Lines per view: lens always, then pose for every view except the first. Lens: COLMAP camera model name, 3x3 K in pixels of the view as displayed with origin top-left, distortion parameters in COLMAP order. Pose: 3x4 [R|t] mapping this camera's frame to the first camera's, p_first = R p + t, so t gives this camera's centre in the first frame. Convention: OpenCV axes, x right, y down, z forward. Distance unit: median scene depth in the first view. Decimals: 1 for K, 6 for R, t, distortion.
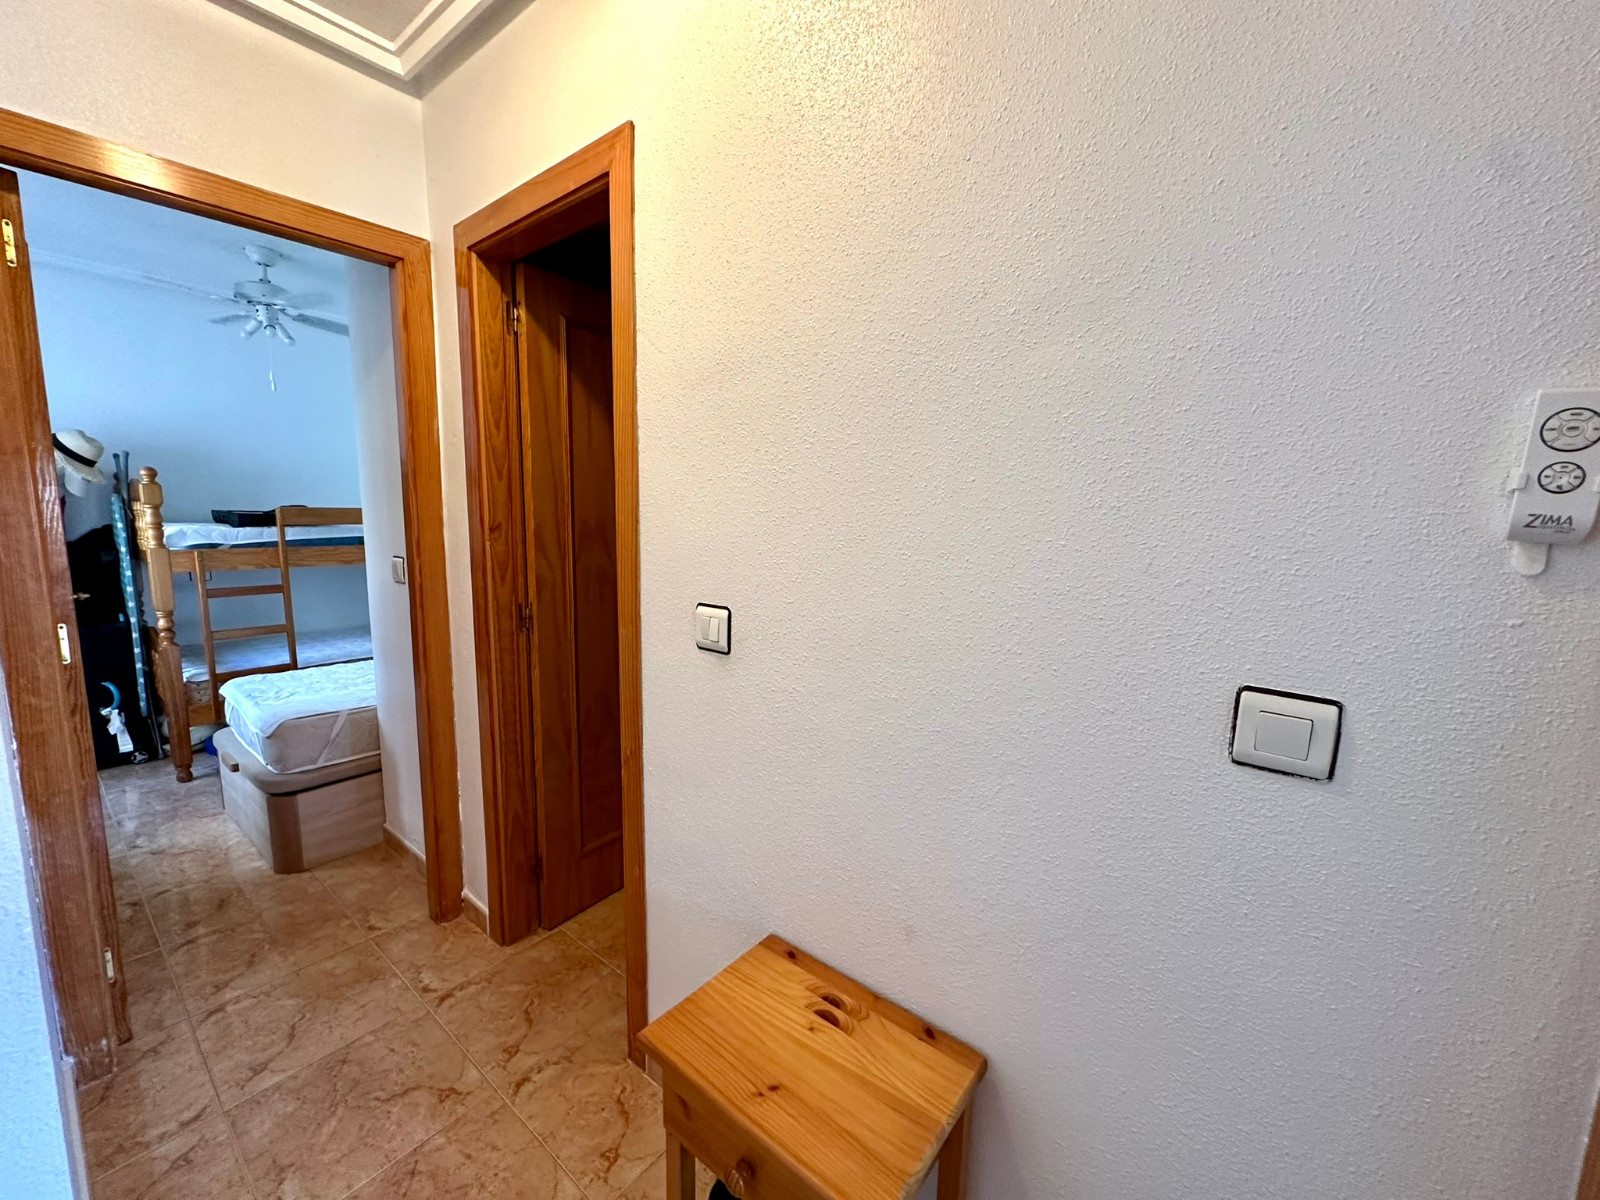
lens RADIAL K [[638.8, 0, 811.2], [0, 638.8, 604.7], [0, 0, 1]] dist [-0.005461, 0.000774]
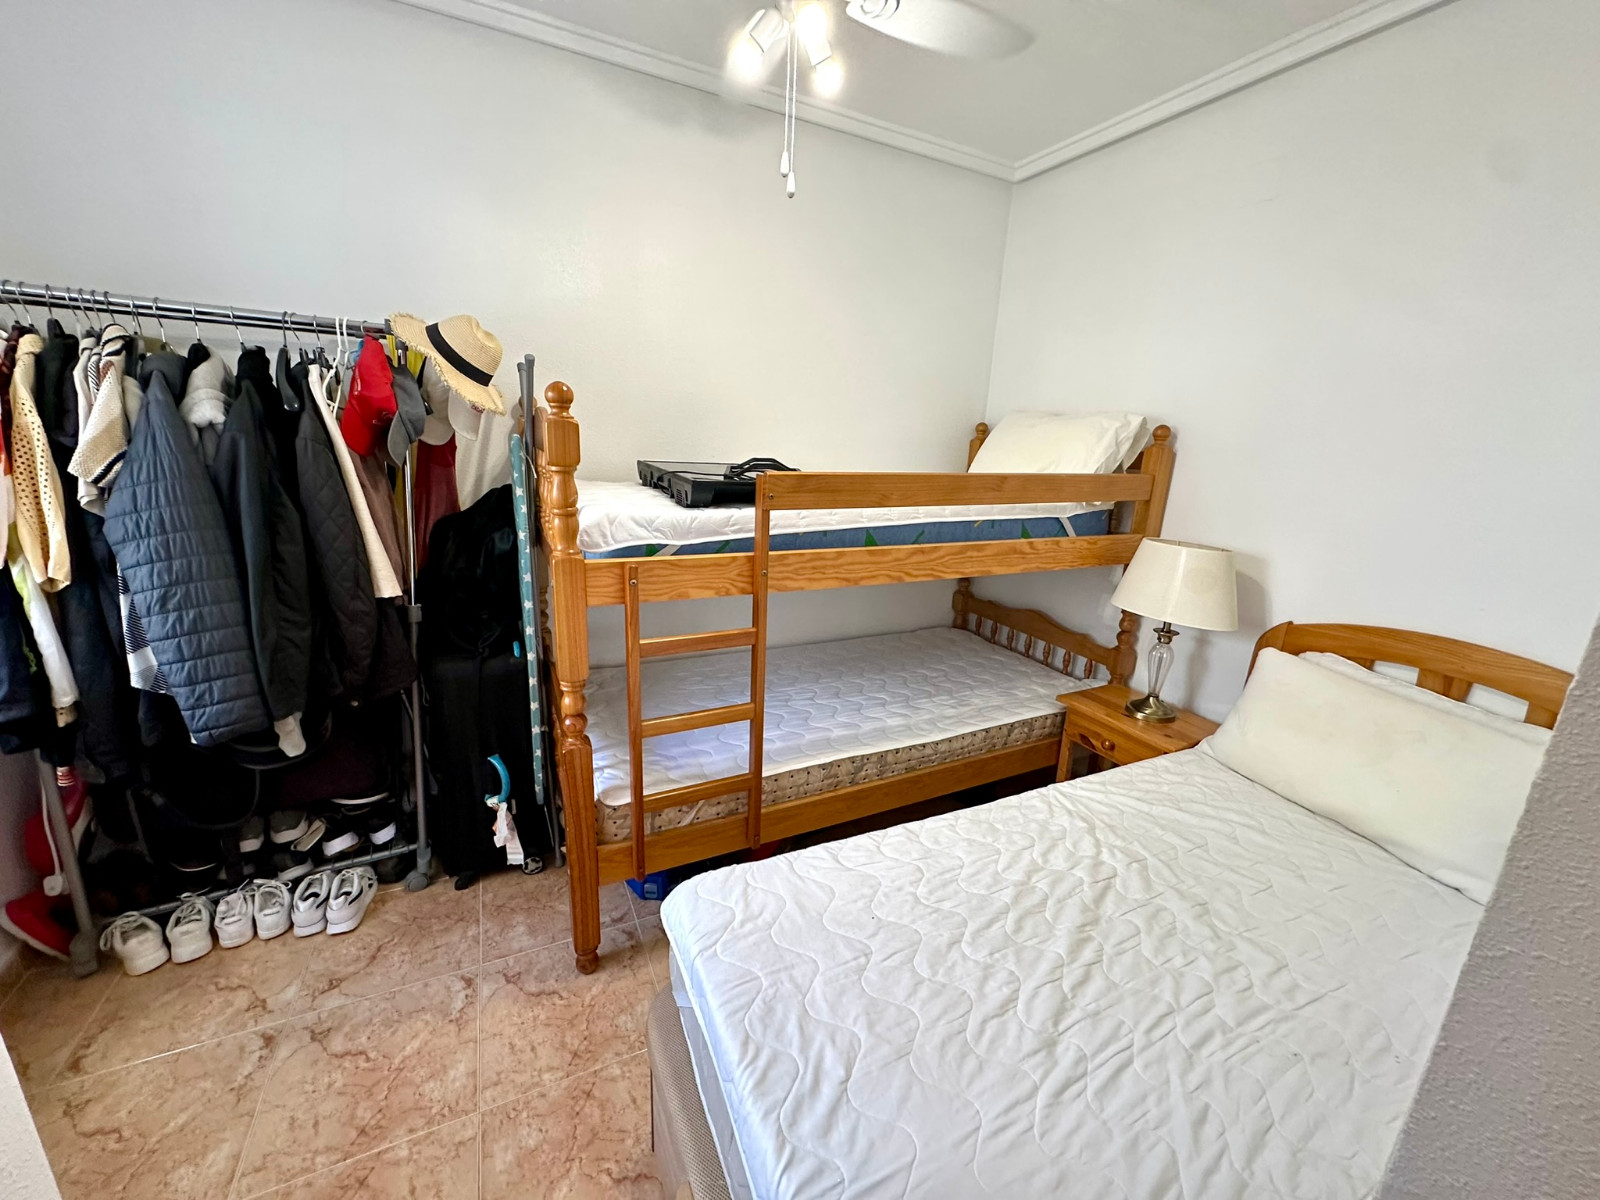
lens RADIAL K [[638.8, 0, 801.9], [0, 638.8, 600.2], [0, 0, 1]] dist [-0.005461, 0.000774]
pose [[0.897375, 0.133982, -0.420436, -0.605717], [-0.089825, 0.988305, 0.123225, -0.120477], [0.432029, -0.072813, 0.898916, 0.585339]]
